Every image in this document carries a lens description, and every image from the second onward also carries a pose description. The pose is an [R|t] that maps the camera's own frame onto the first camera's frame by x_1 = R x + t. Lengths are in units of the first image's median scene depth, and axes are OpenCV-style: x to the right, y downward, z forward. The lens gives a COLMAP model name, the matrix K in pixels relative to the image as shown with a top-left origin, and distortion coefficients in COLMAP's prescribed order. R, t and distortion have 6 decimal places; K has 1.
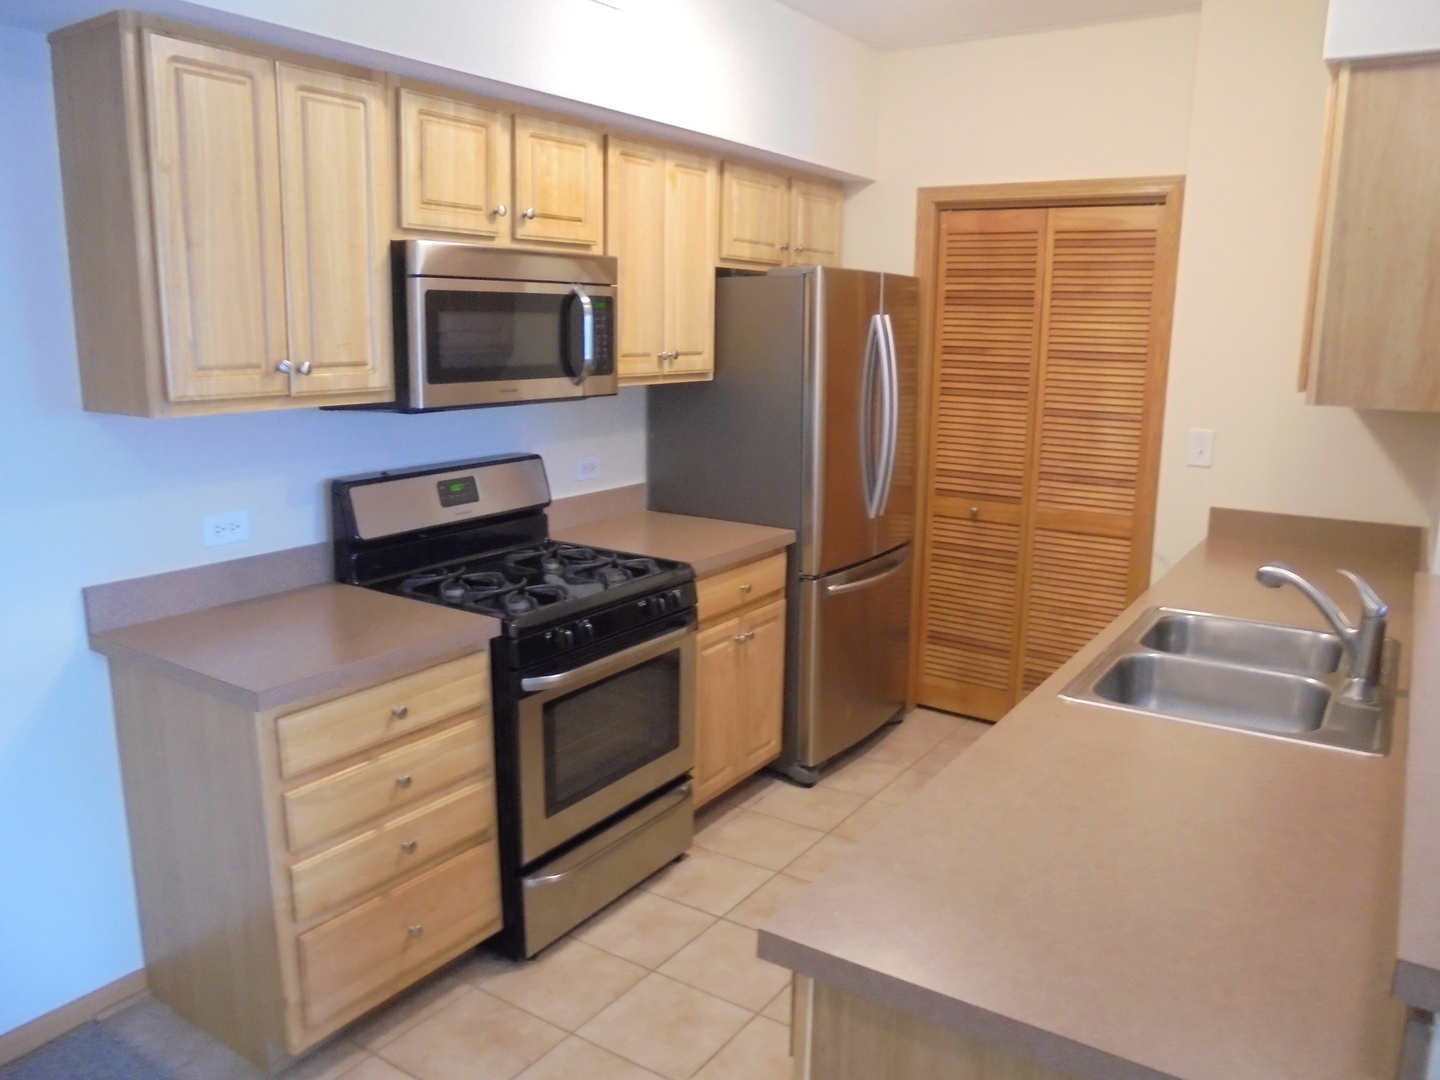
lens RADIAL K [[1084.3, 0, 721.4], [0, 1084.3, 543.7], [0, 0, 1]] dist [-0.128030, 0.102272]
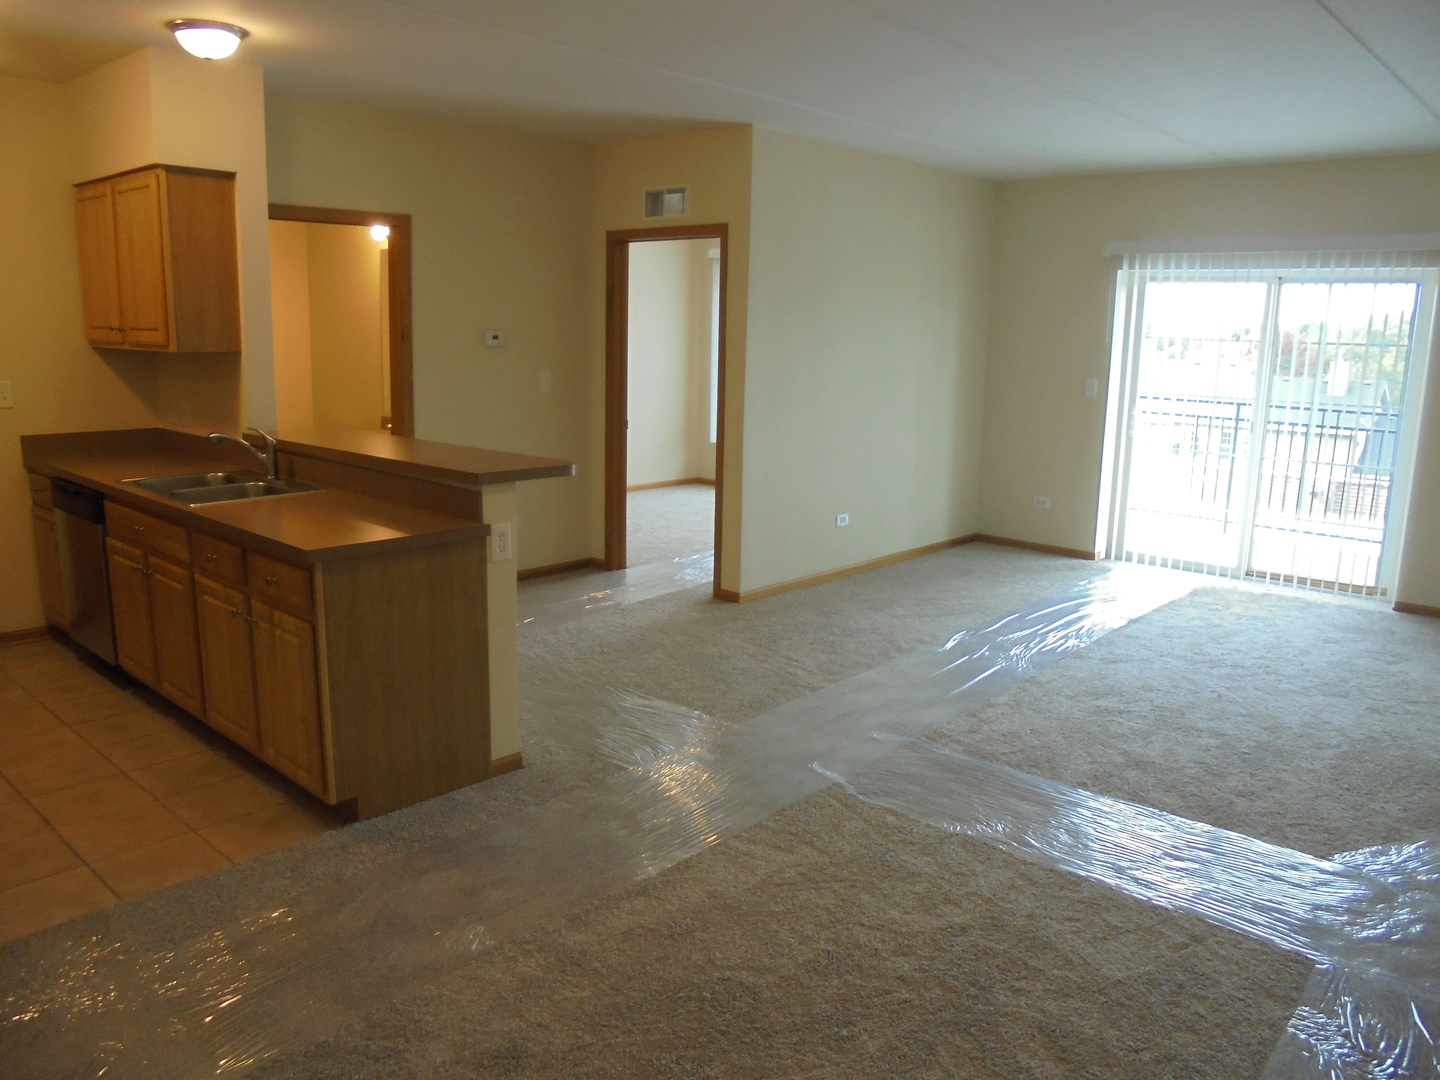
lens RADIAL K [[1085.8, 0, 722.4], [0, 1085.8, 538.8], [0, 0, 1]] dist [-0.133369, 0.116290]
pose [[0.155497, -0.200627, 0.967248, -0.942116], [0.177564, 0.968887, 0.172421, 0.030297], [-0.971747, 0.144938, 0.186284, -0.180507]]
